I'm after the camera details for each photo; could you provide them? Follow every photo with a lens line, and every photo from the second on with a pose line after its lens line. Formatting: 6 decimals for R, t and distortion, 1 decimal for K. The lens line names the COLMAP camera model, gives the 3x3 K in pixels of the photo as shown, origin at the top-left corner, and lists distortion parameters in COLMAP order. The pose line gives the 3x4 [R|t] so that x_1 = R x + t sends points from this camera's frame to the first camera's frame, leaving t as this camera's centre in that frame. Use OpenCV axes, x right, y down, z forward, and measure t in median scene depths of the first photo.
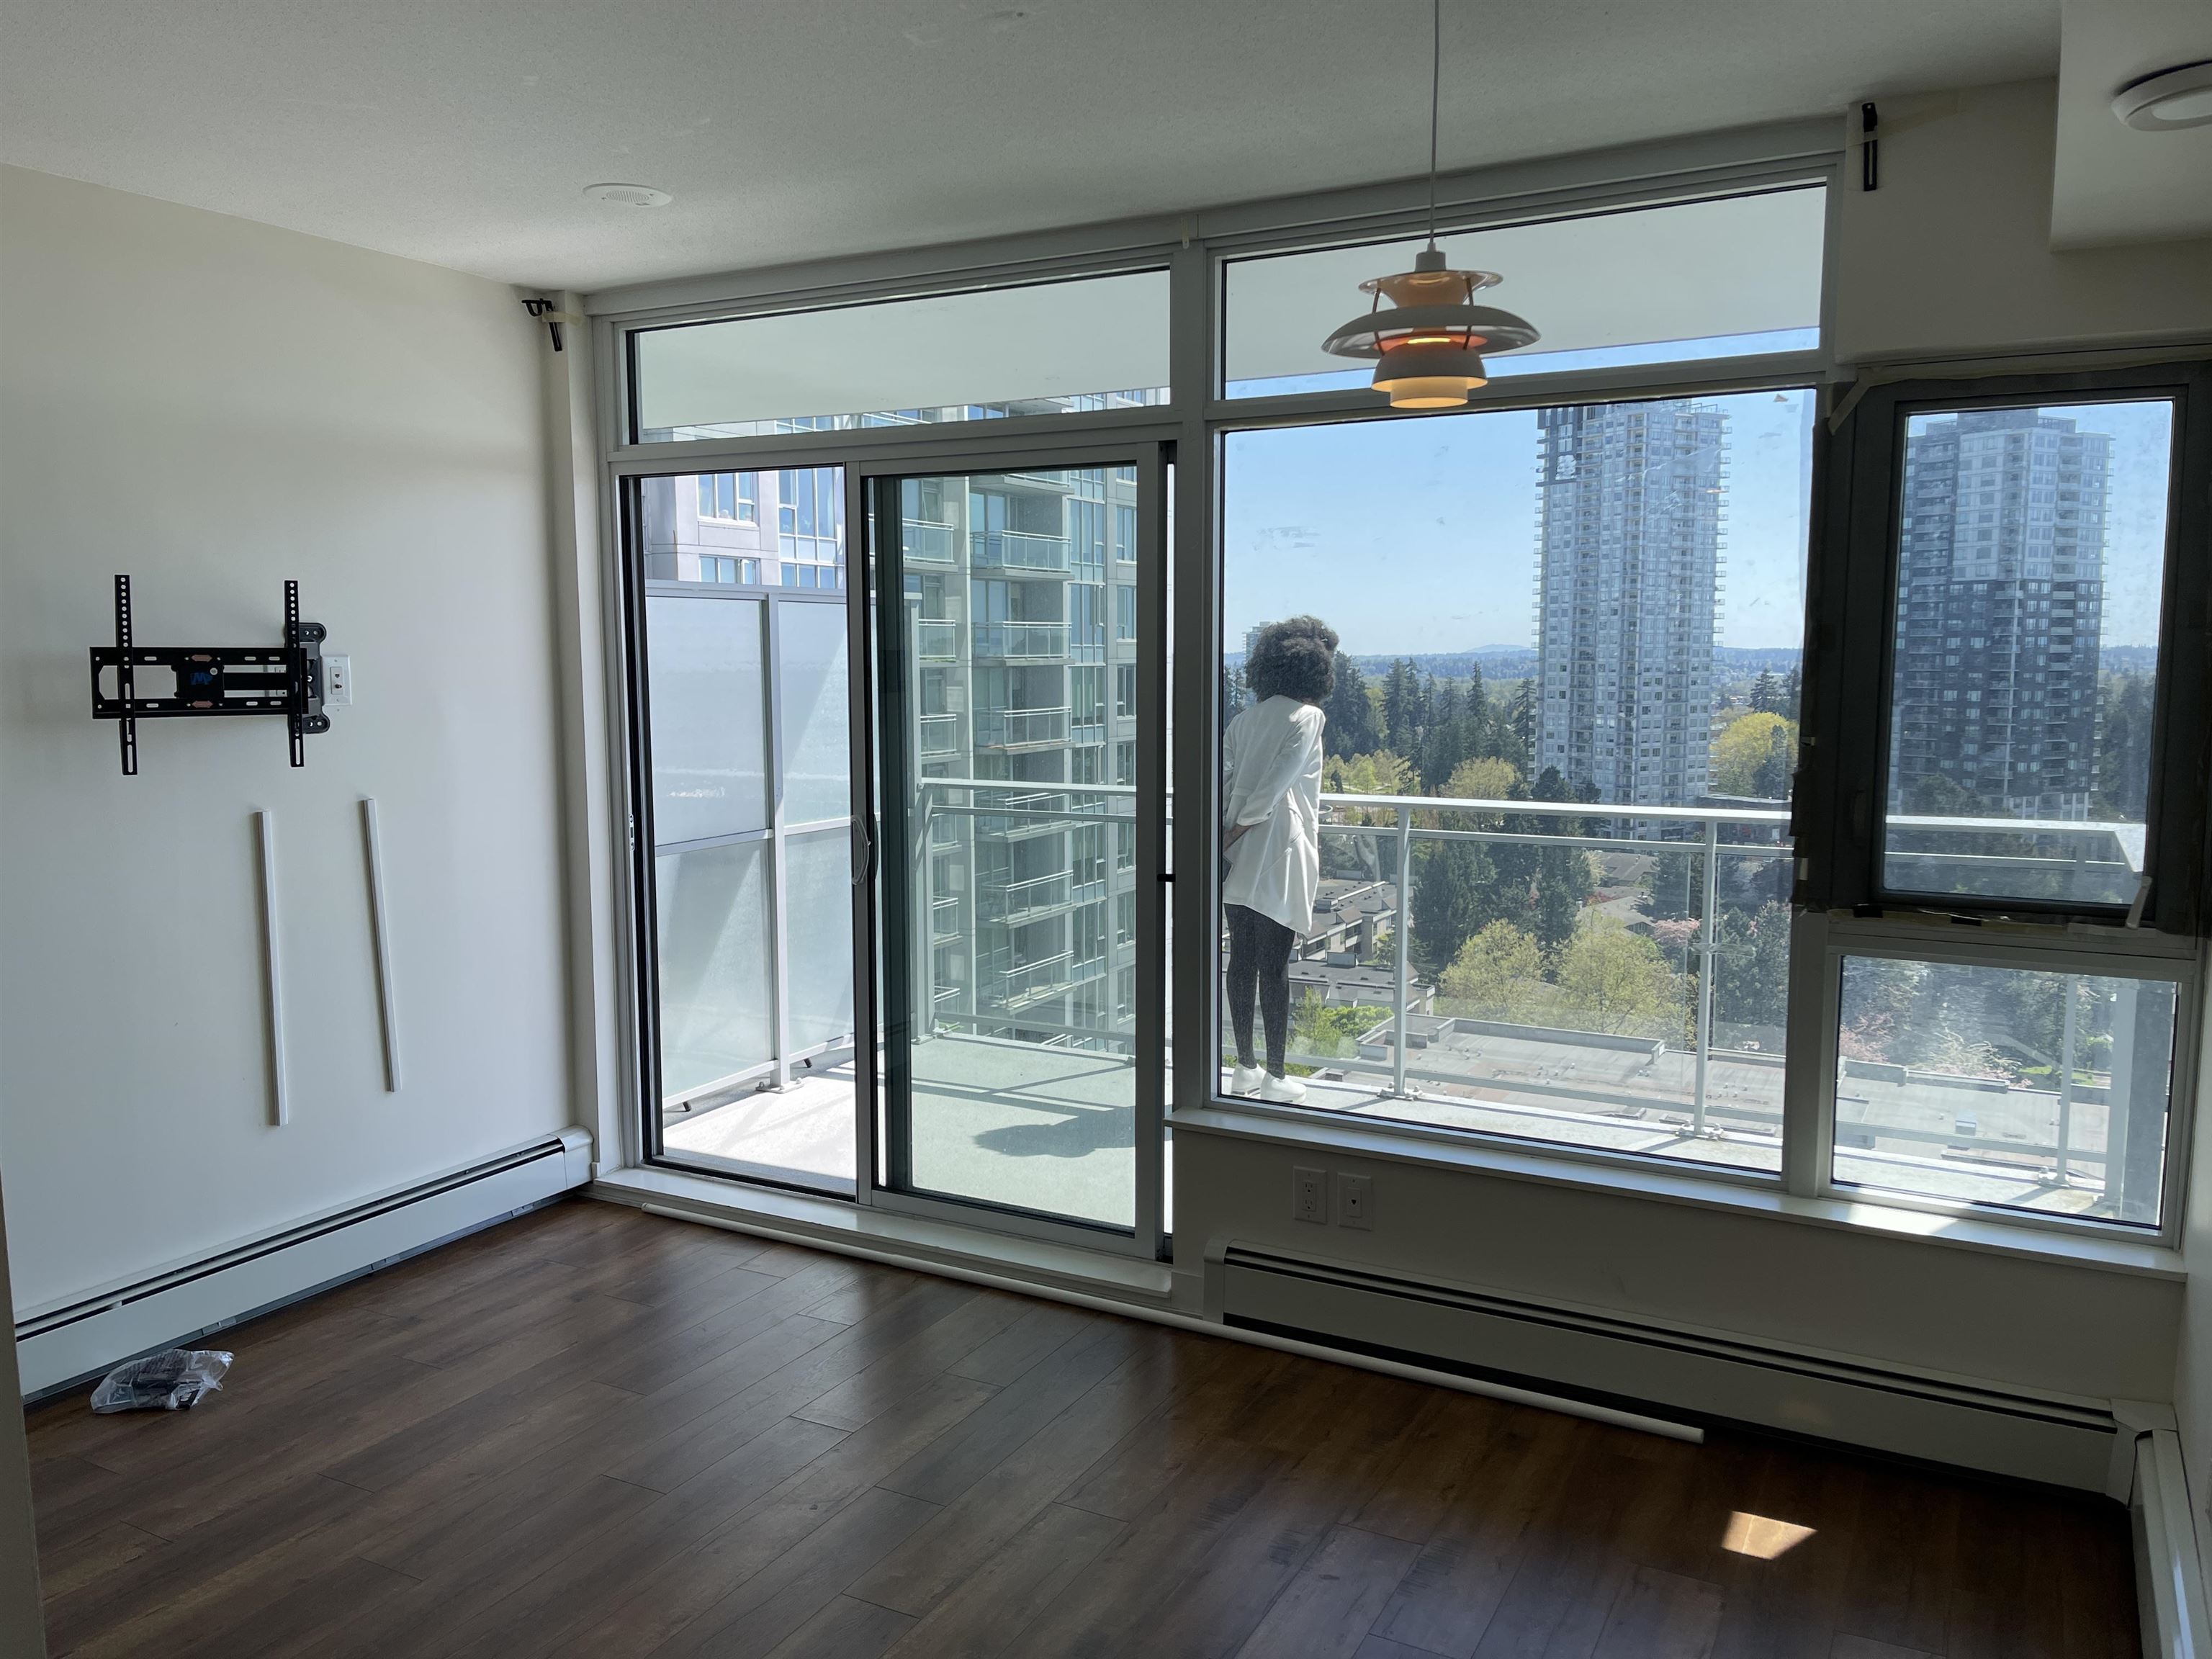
lens RADIAL K [[1674.7, 0, 1091.5], [0, 1674.7, 838.2], [0, 0, 1]] dist [0.084475, -0.099544]
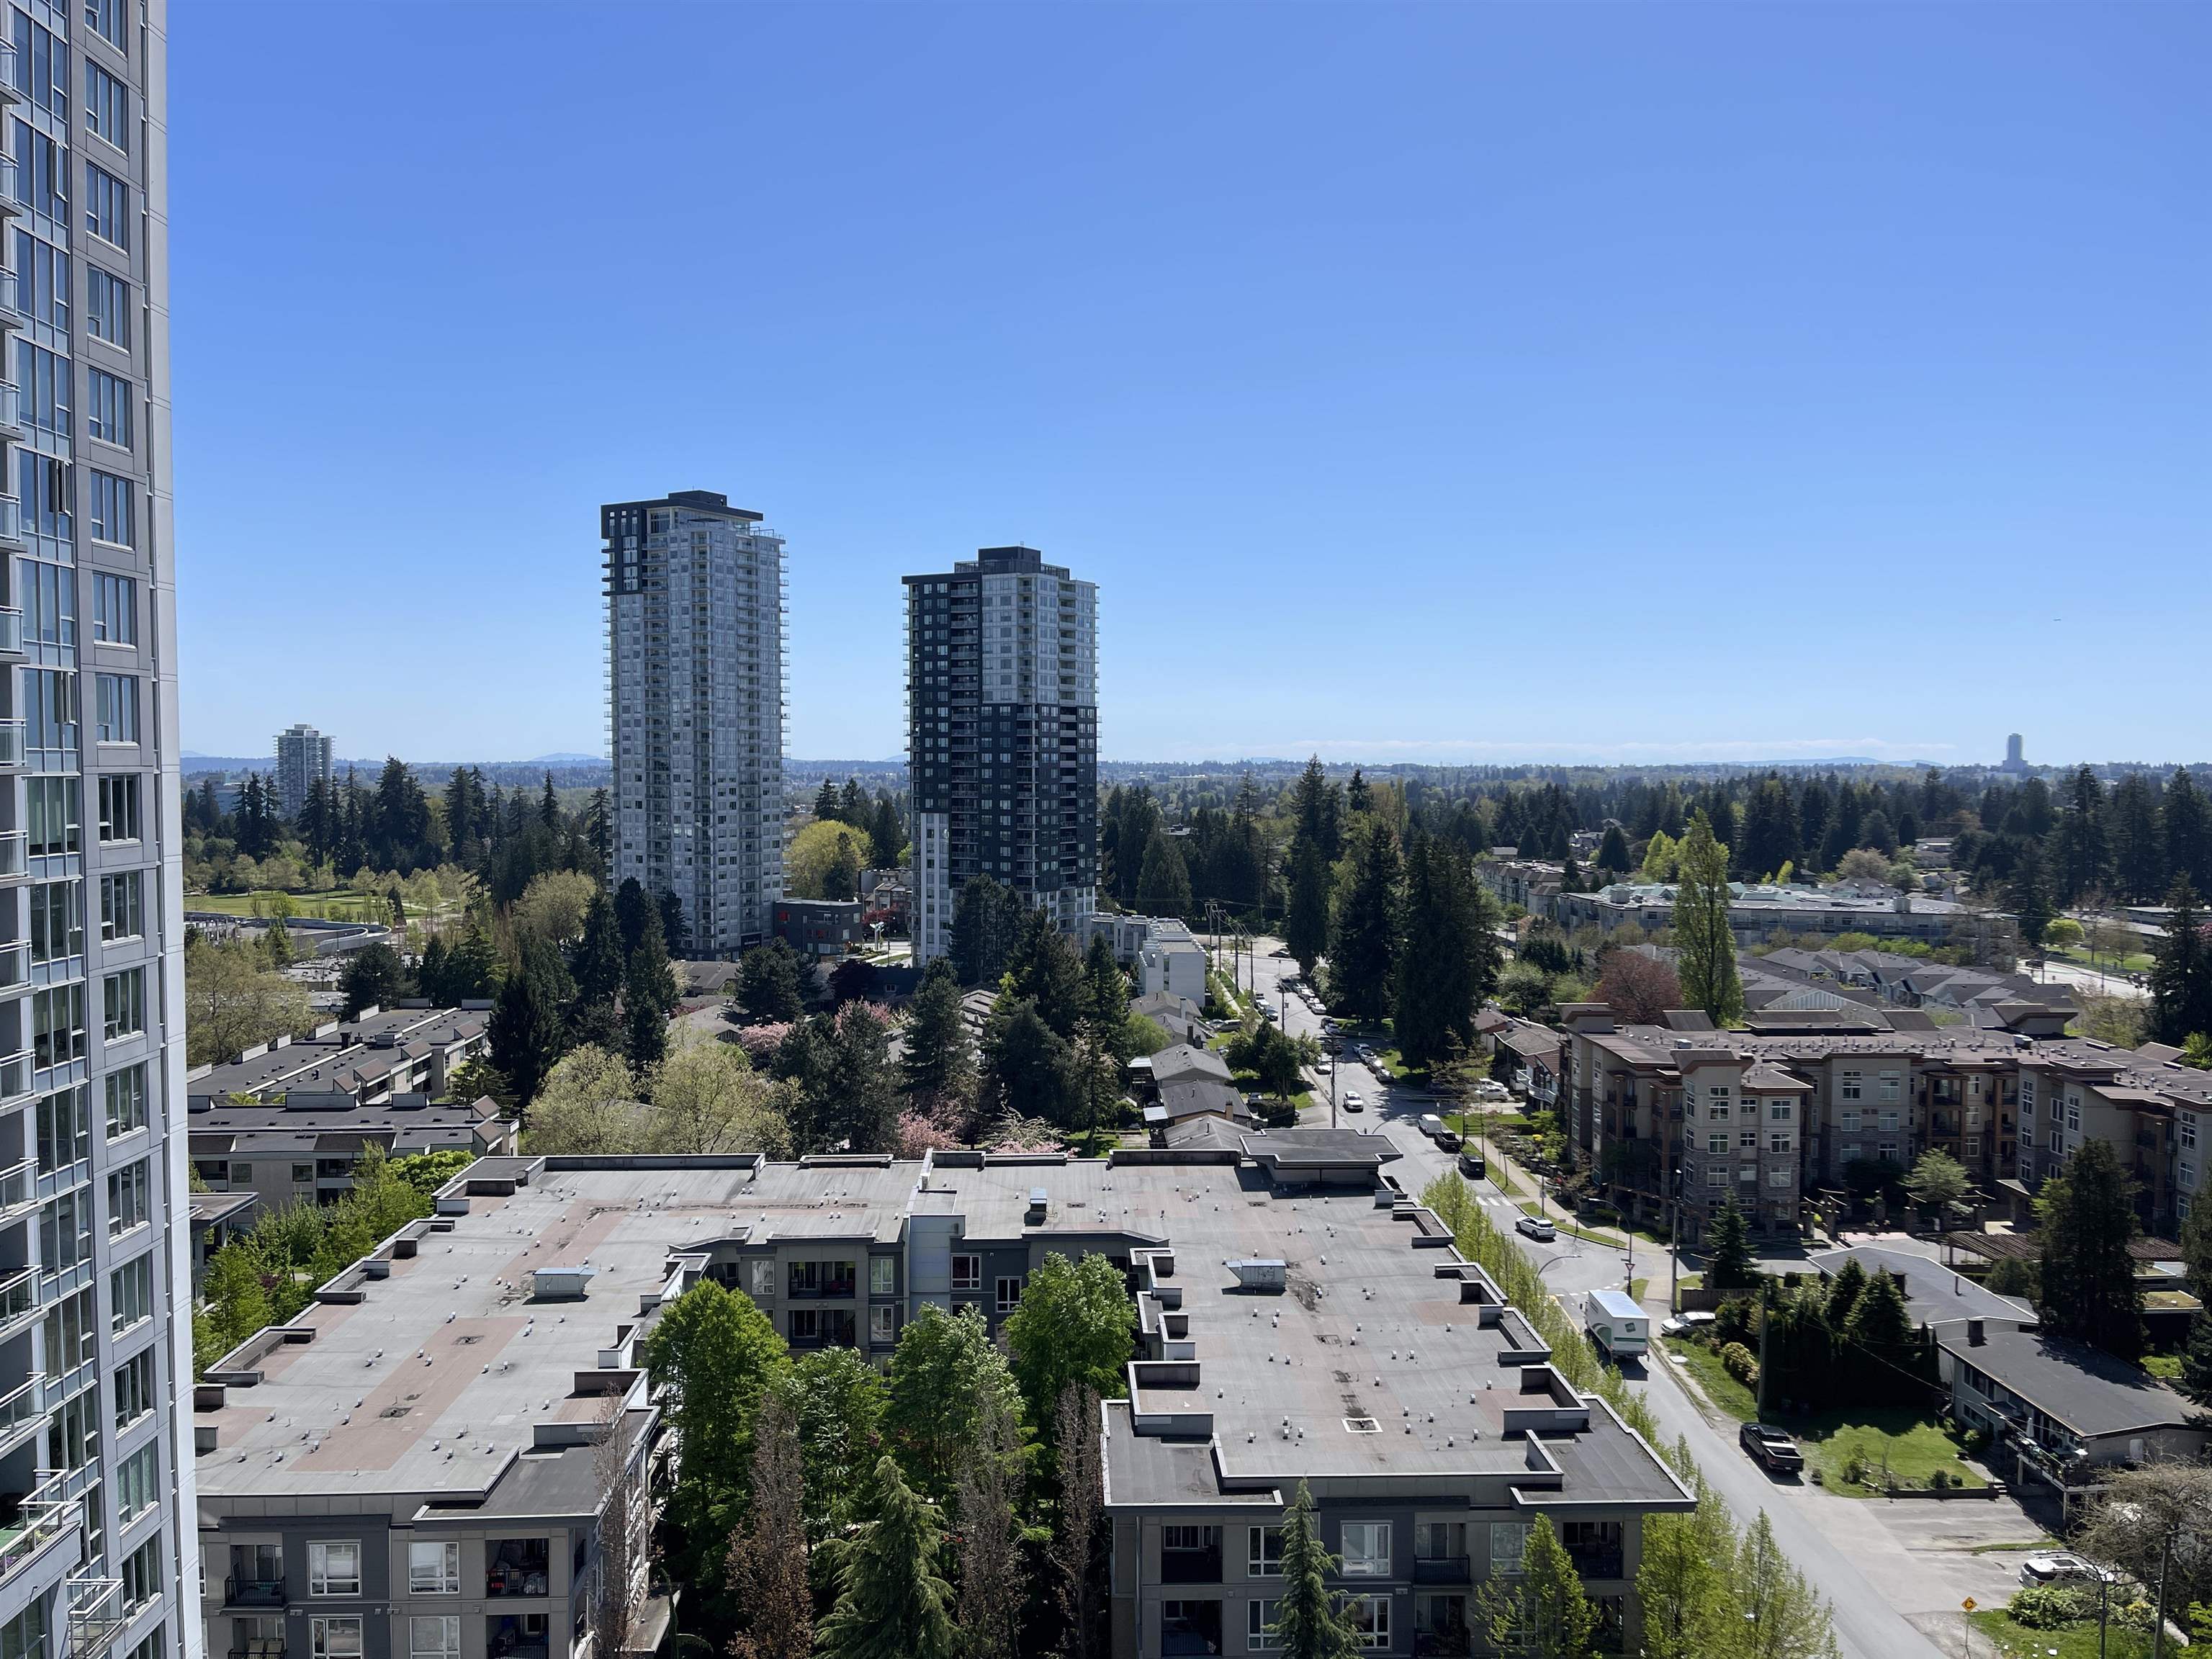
lens RADIAL K [[1659.3, 0, 1112.8], [0, 1659.3, 839.6], [0, 0, 1]] dist [0.085288, -0.113667]
pose [[0.851409, -0.018392, 0.524180, 0.059312], [0.051491, 0.997488, -0.048636, -0.125032], [-0.521969, 0.068399, 0.850218, 1.042157]]
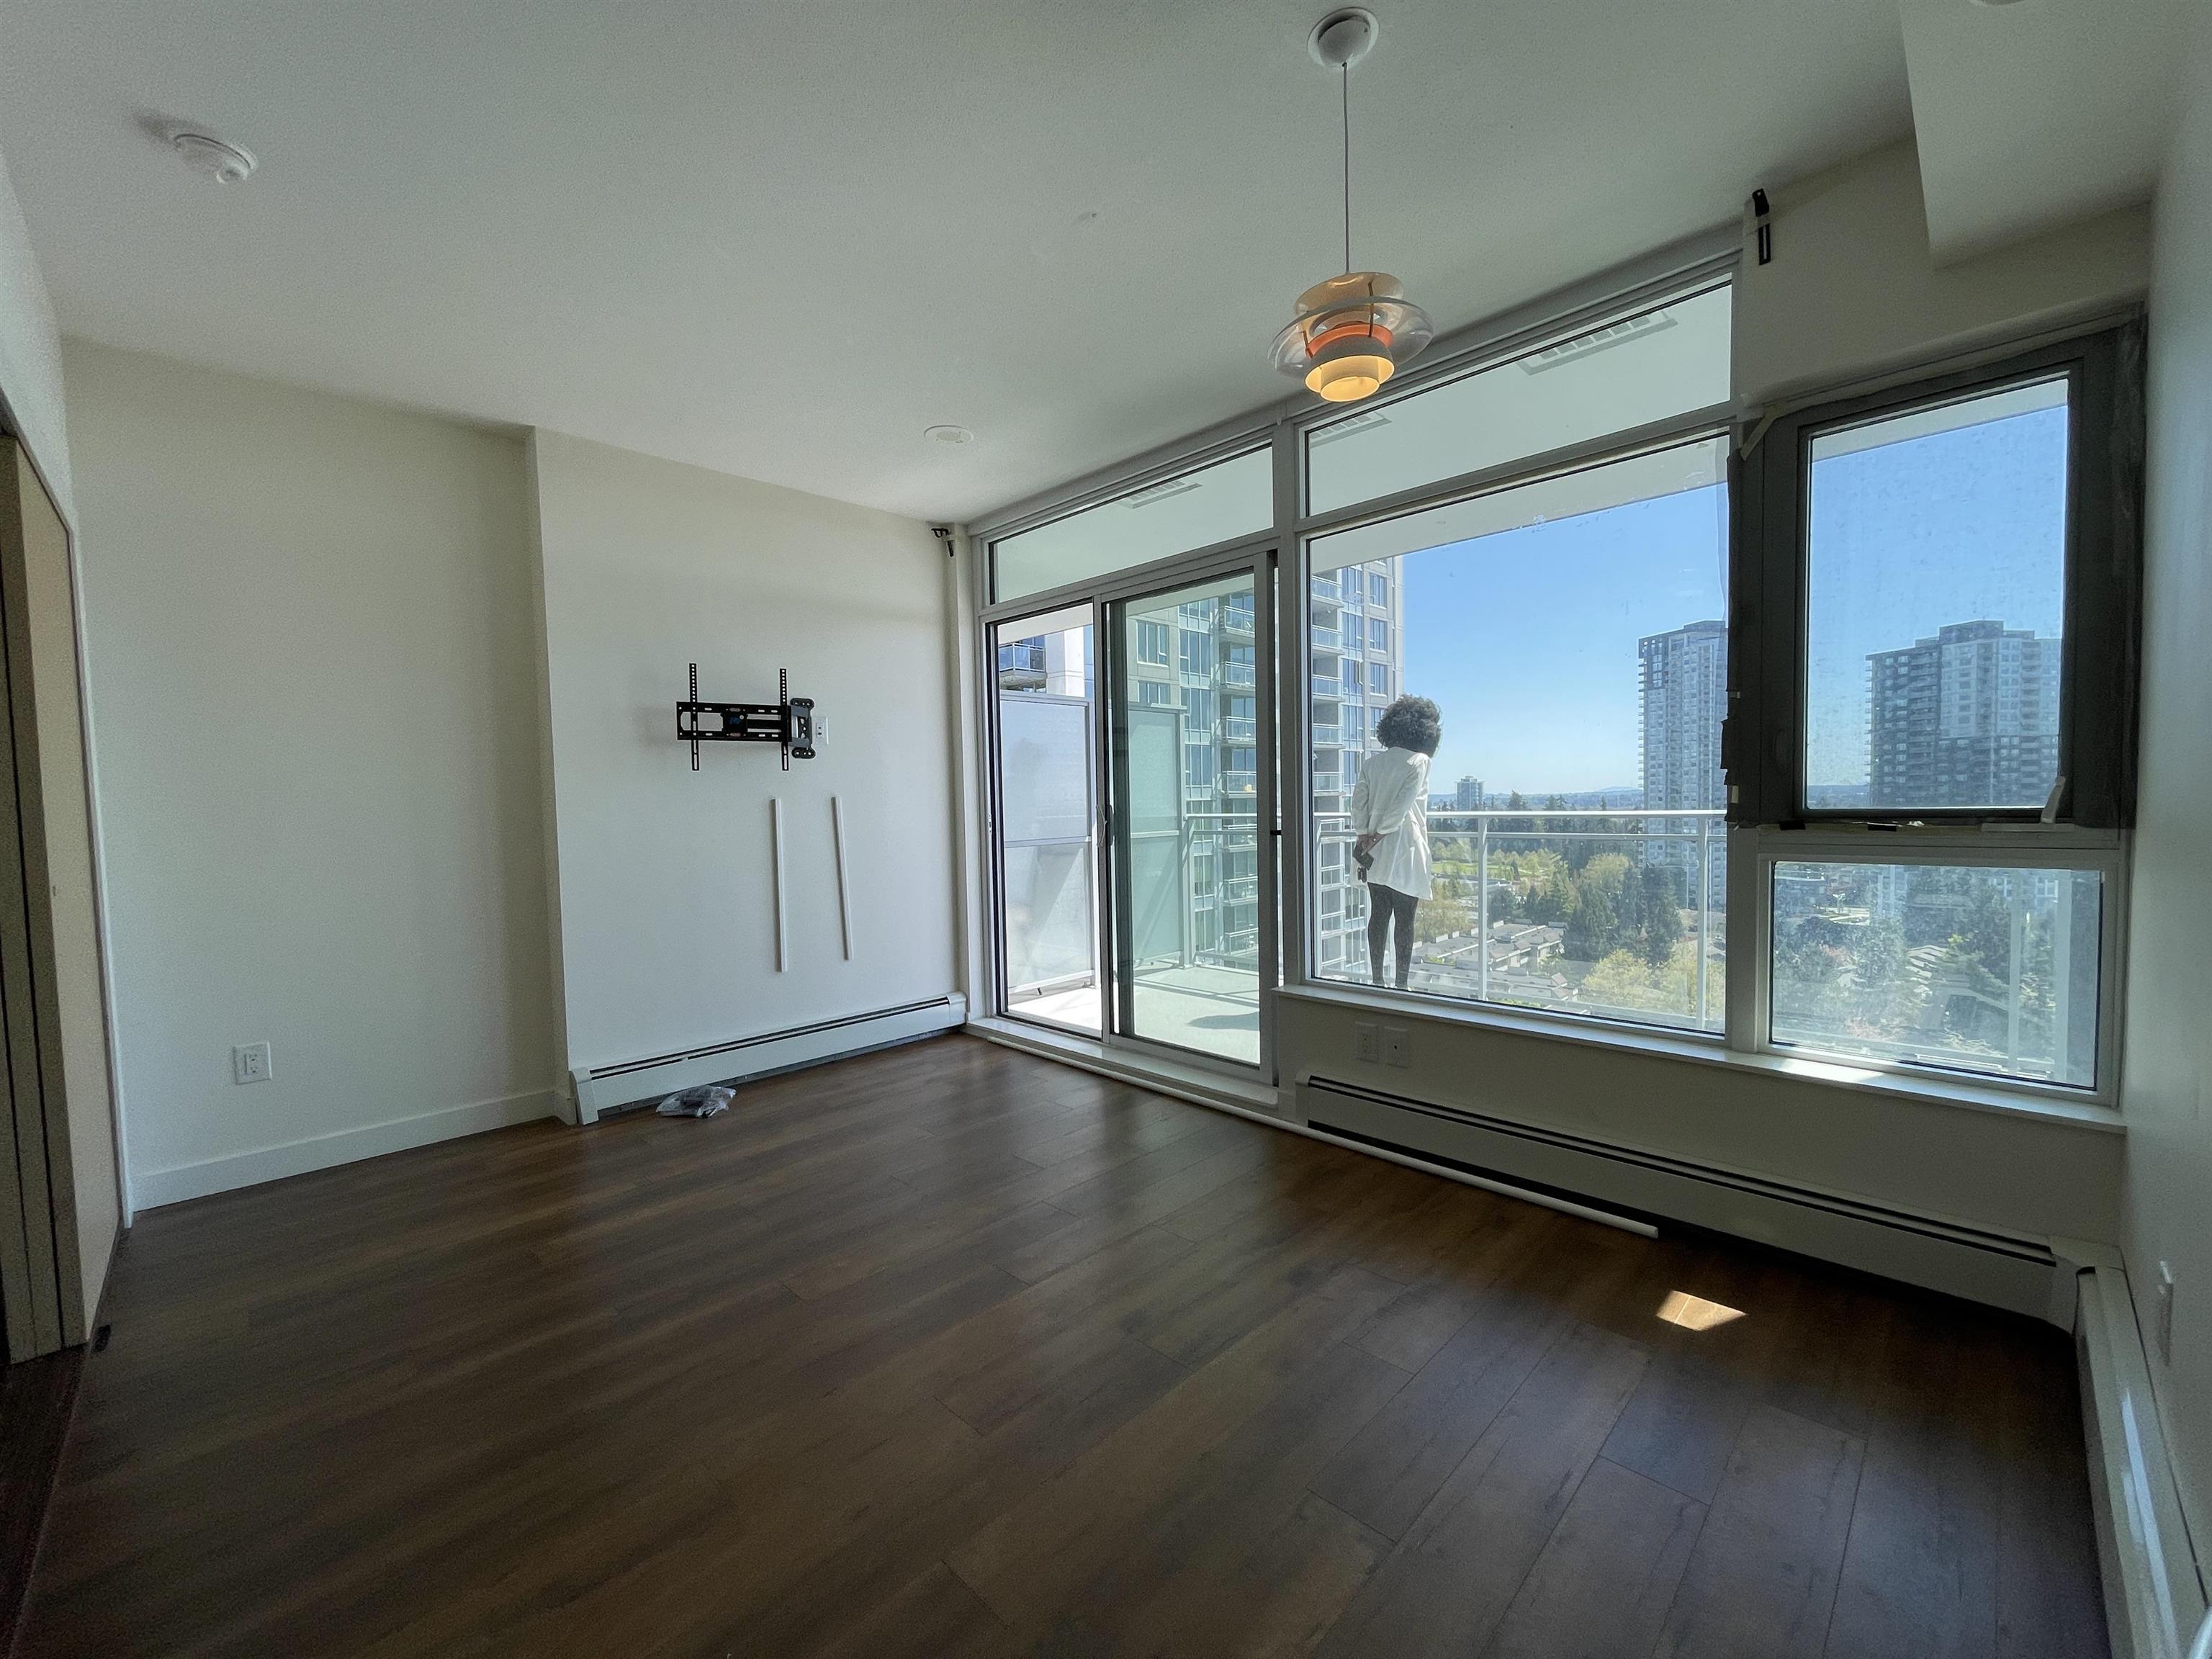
lens RADIAL K [[893.7, 0, 1098.4], [0, 893.7, 840.3], [0, 0, 1]] dist [0.001705, 0.001037]
pose [[0.958170, -0.005665, -0.286143, 0.098962], [-0.012537, 0.998014, -0.061739, 0.067100], [0.285925, 0.062743, 0.956196, 0.137995]]
